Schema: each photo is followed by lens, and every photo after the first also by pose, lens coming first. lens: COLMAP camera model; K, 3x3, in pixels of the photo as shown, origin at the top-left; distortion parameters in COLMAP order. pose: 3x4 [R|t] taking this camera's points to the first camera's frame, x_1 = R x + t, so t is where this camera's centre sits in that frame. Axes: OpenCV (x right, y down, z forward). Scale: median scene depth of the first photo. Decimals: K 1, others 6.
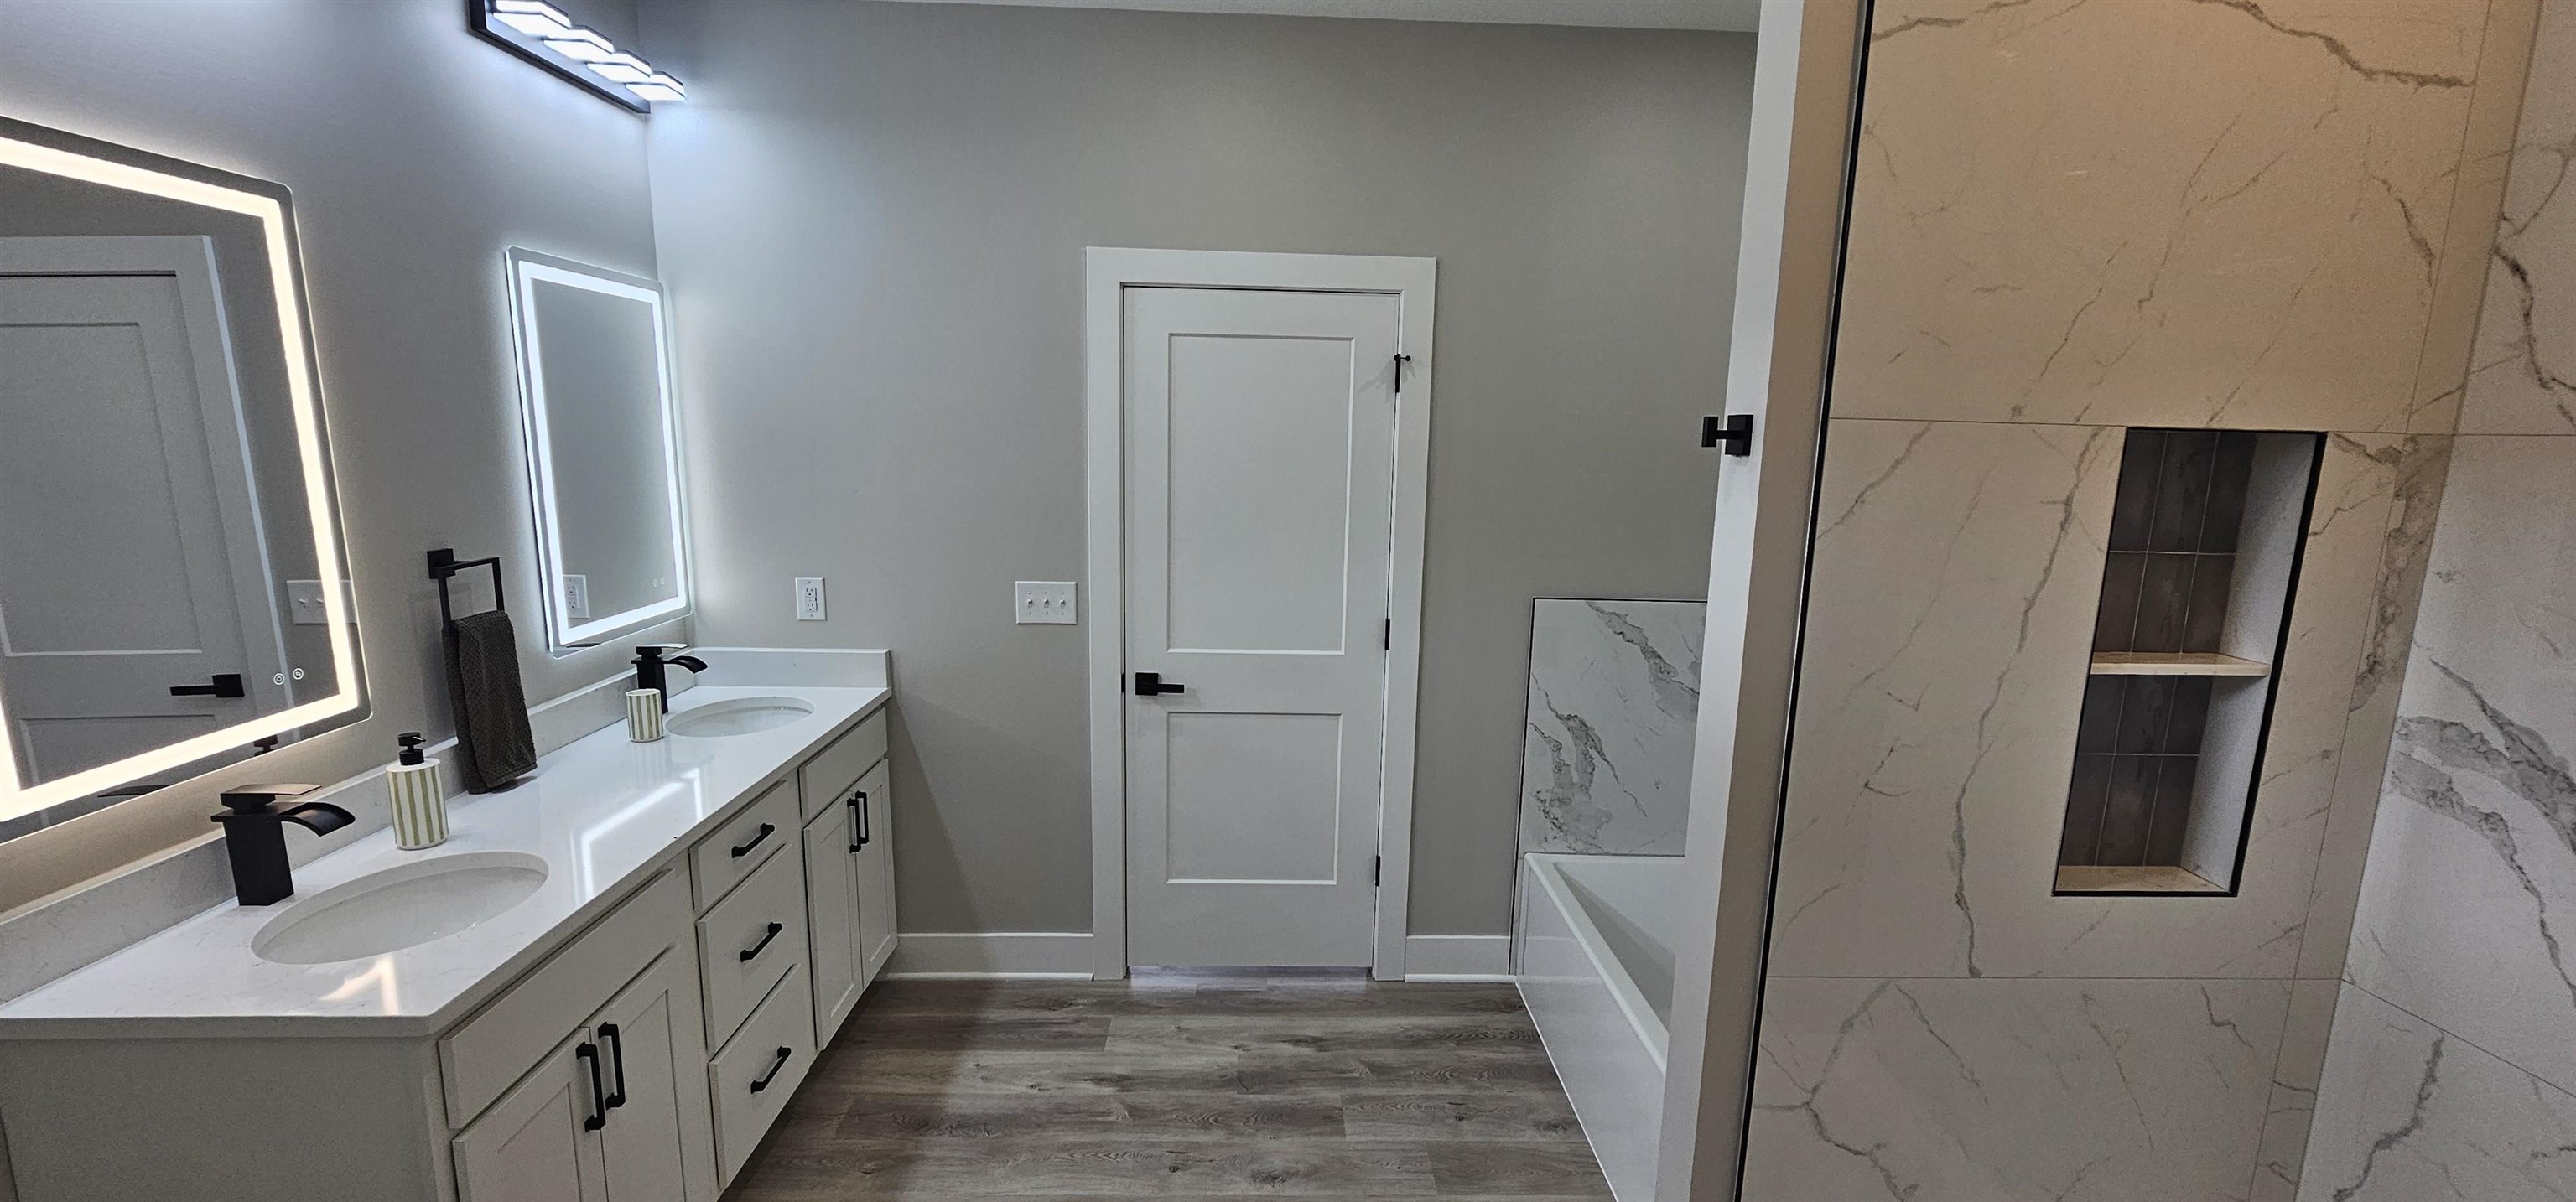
lens RADIAL K [[1057.7, 0, 1280.0], [0, 1057.7, 616.7], [0, 0, 1]] dist [-0.001178, -0.000859]
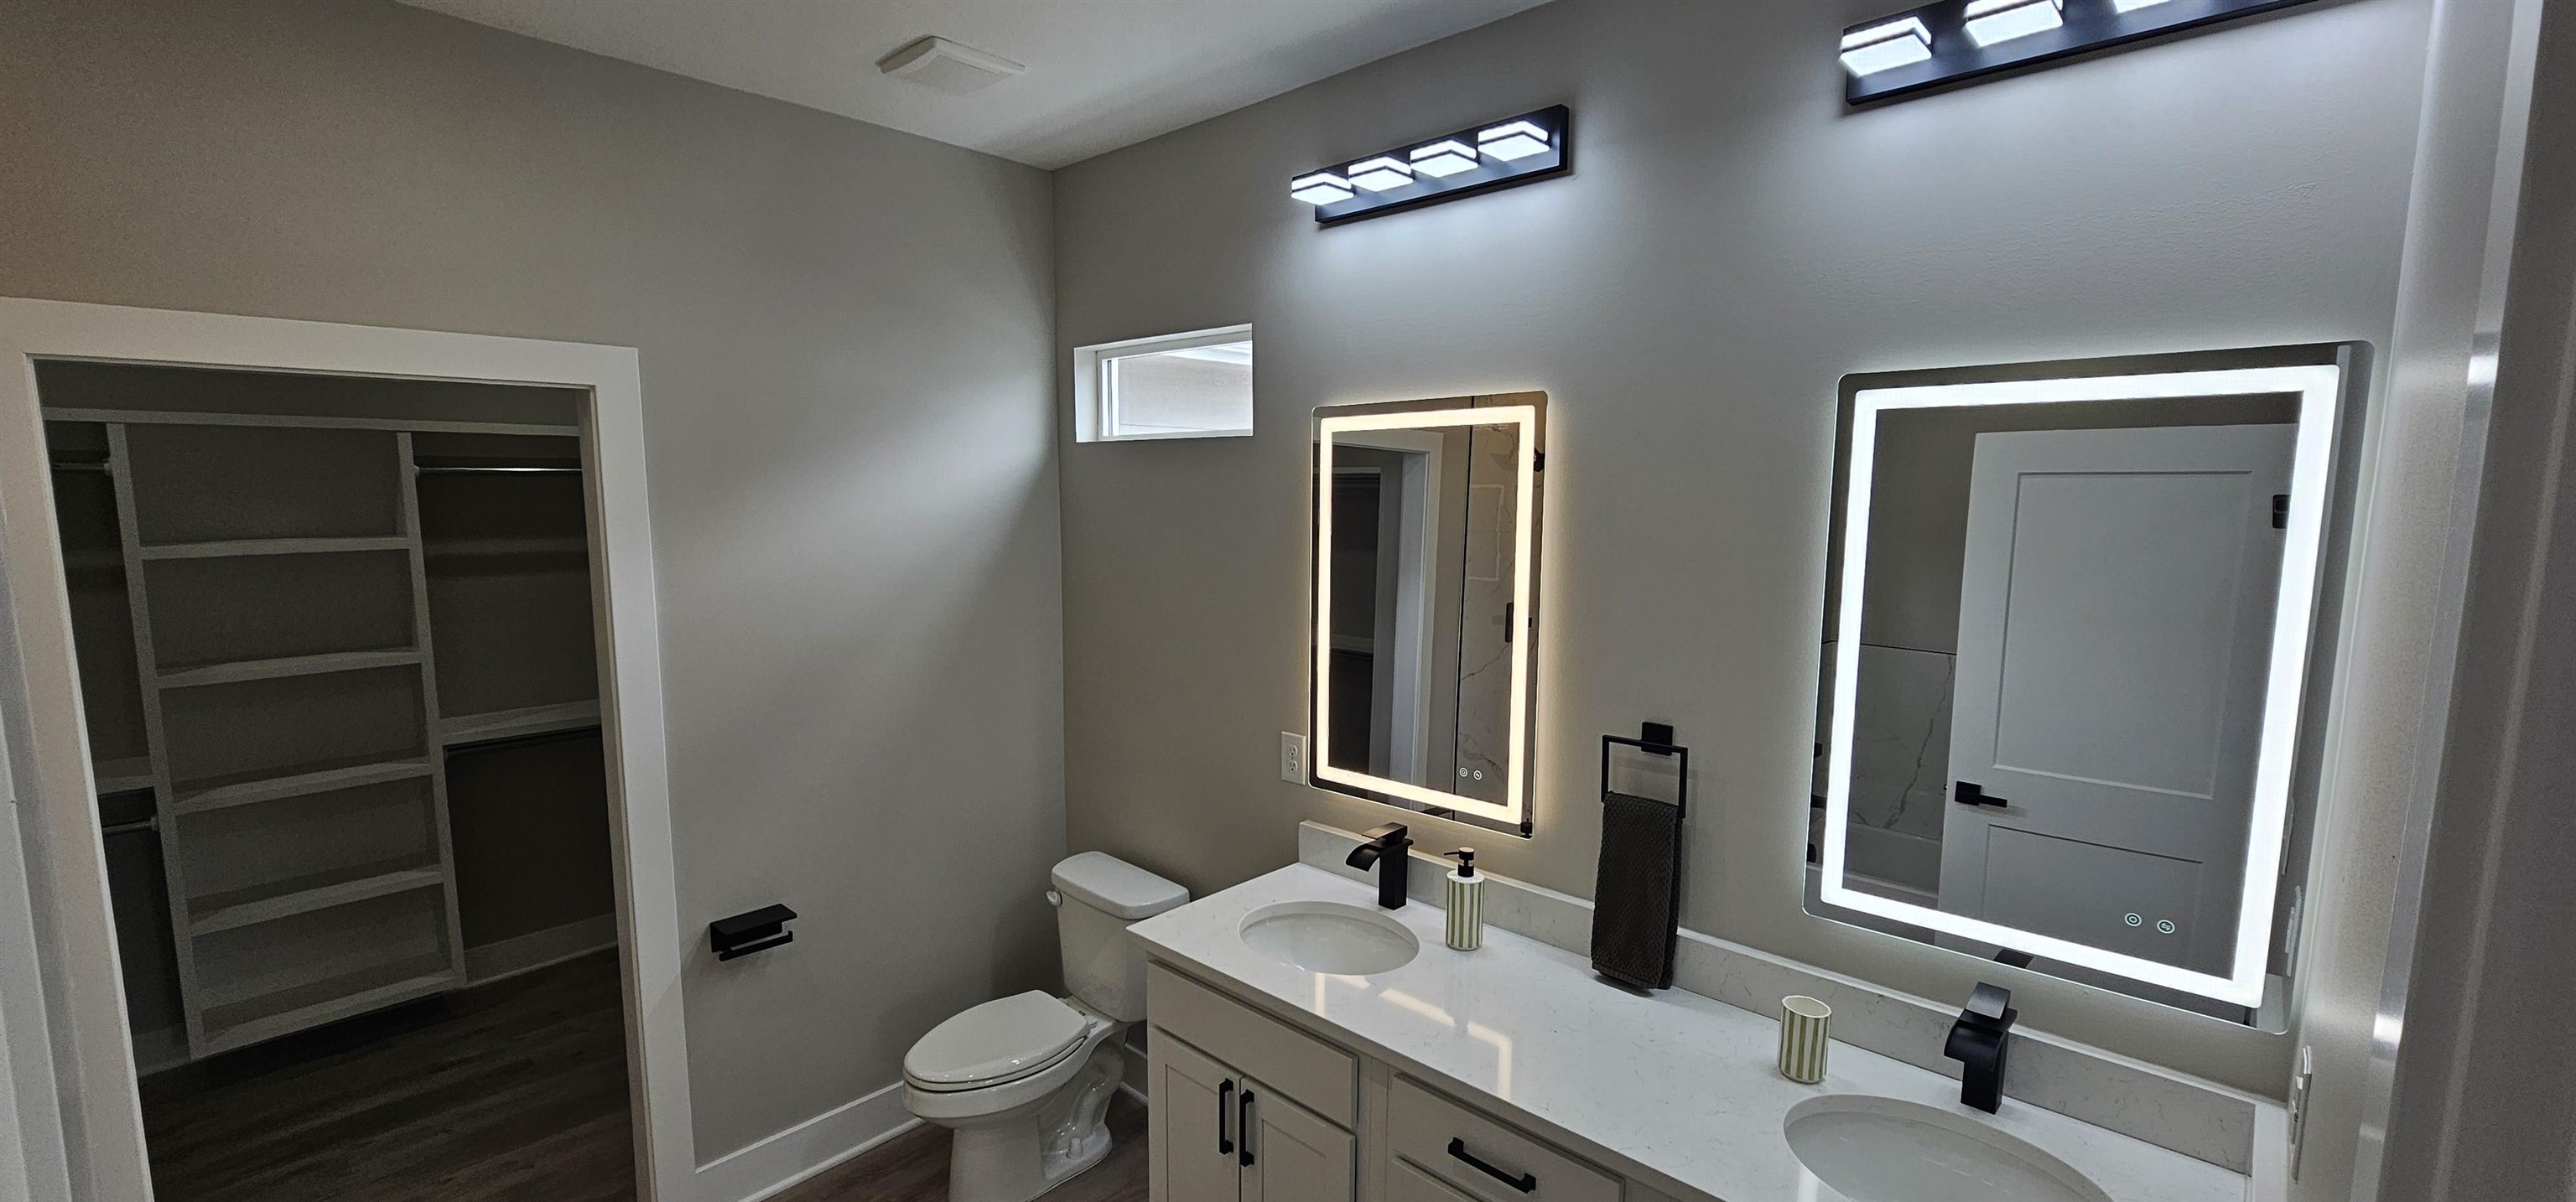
lens RADIAL K [[1057.7, 0, 1290.5], [0, 1057.7, 619.5], [0, 0, 1]] dist [-0.001178, -0.000859]
pose [[-0.702601, 0.066799, -0.708442, 0.143743], [-0.140371, 0.963010, 0.230016, -0.453689], [0.697602, 0.261054, -0.667235, 1.918028]]
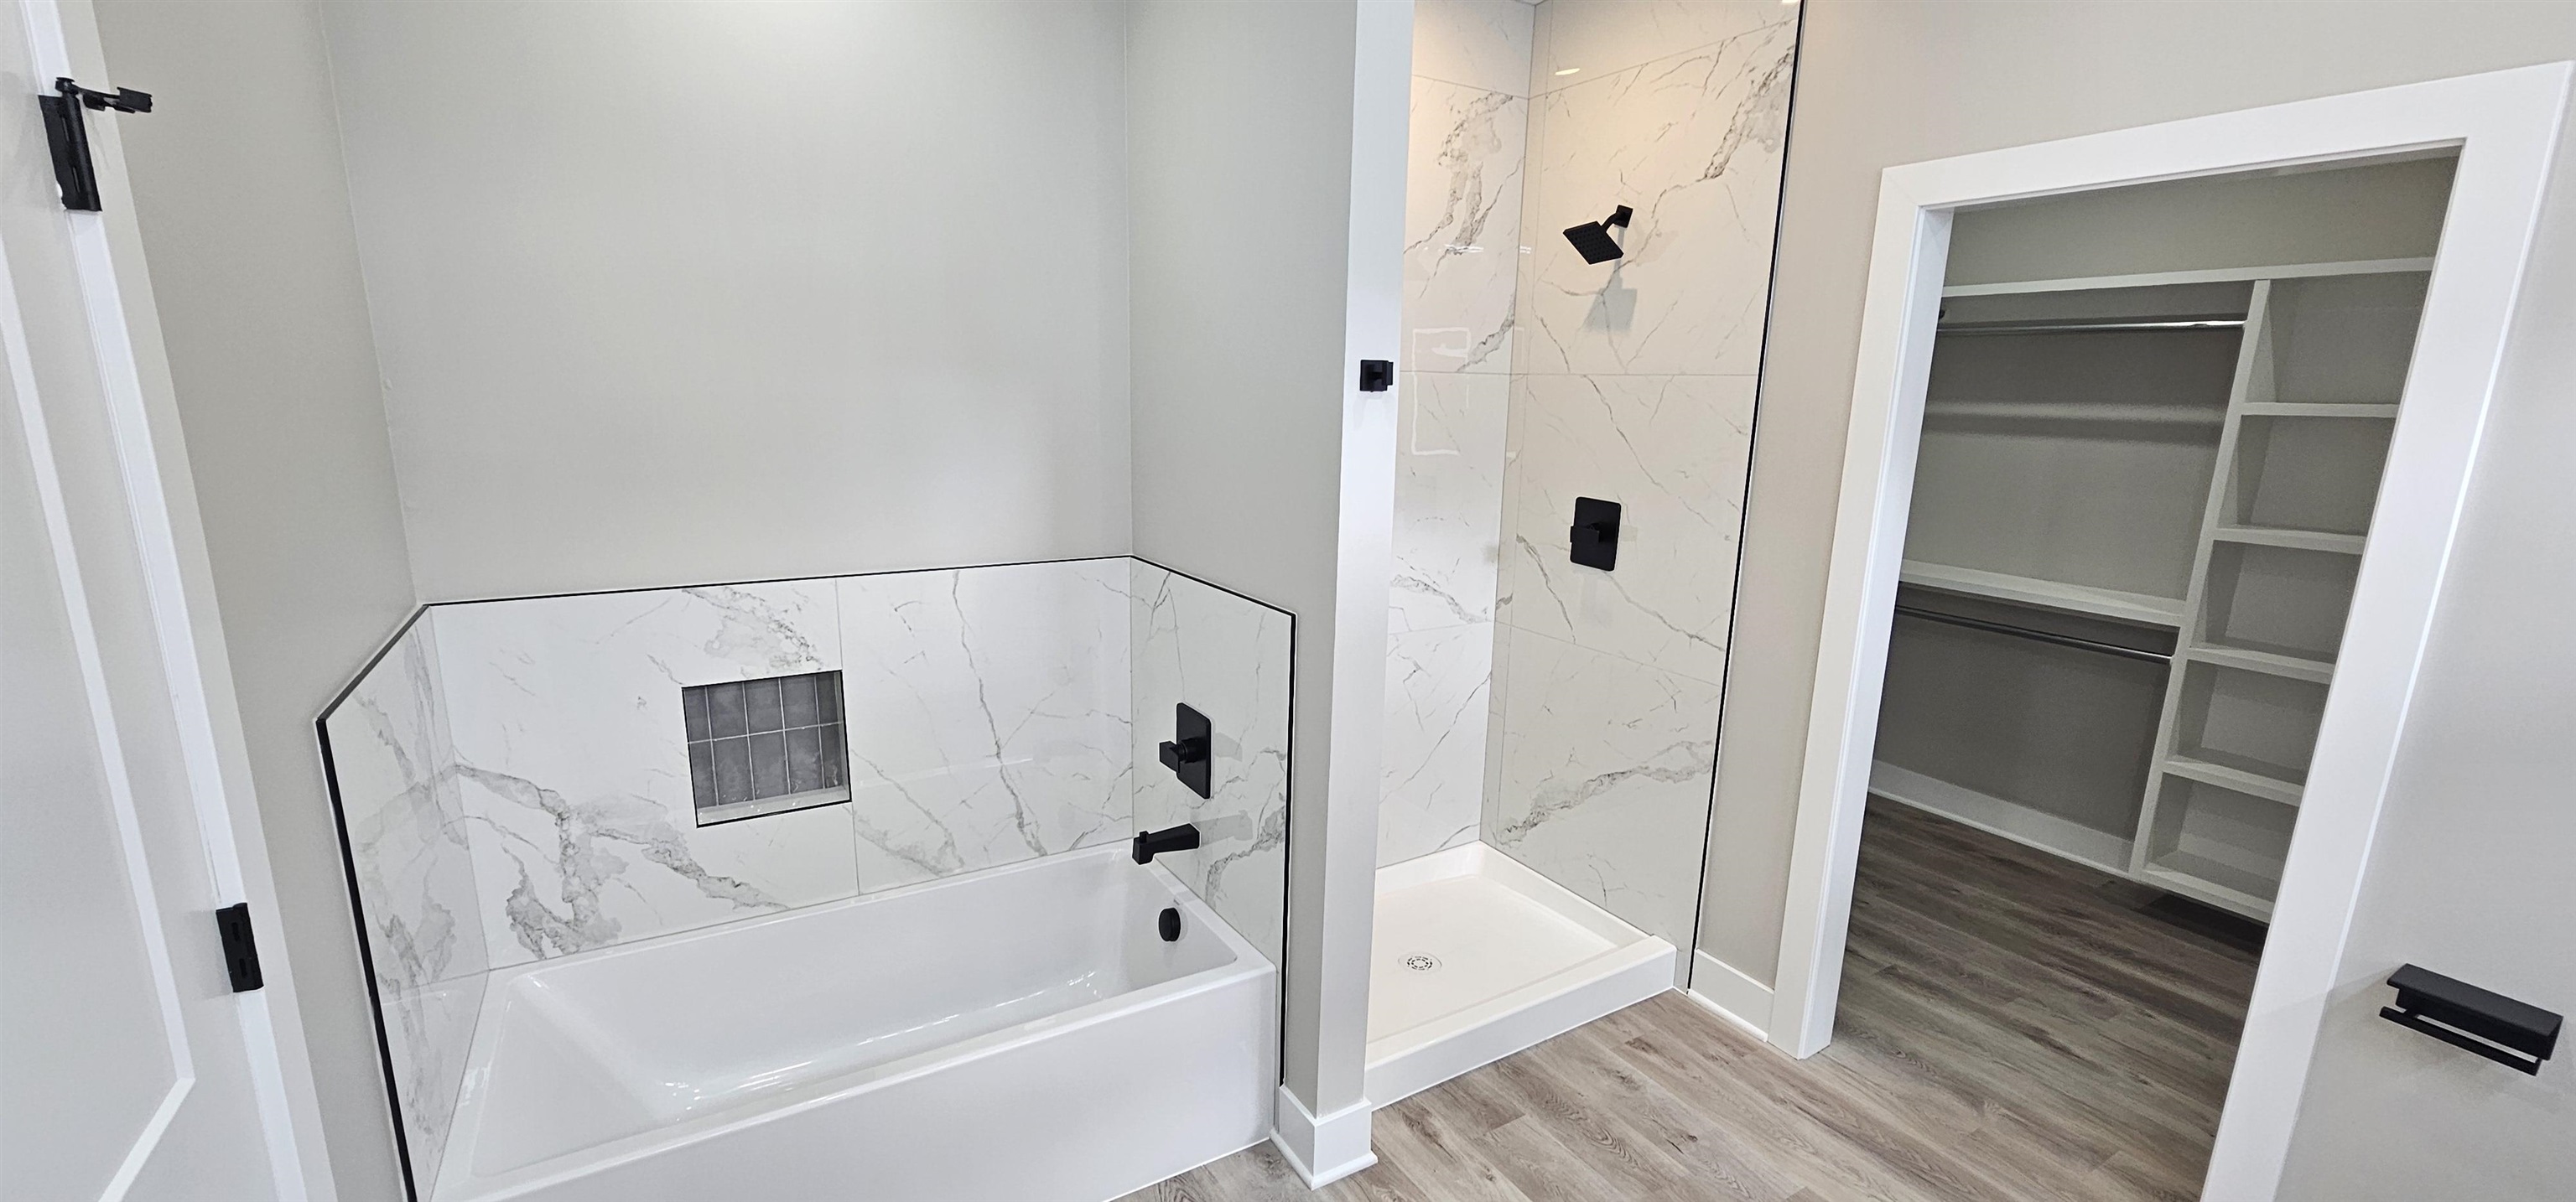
lens RADIAL K [[1057.7, 0, 1286.6], [0, 1057.7, 616.8], [0, 0, 1]] dist [-0.001178, -0.000859]
pose [[-0.489054, -0.214605, 0.845441, -0.666398], [0.120904, 0.943226, 0.309364, -0.297543], [-0.863834, 0.253513, -0.435342, 1.681771]]
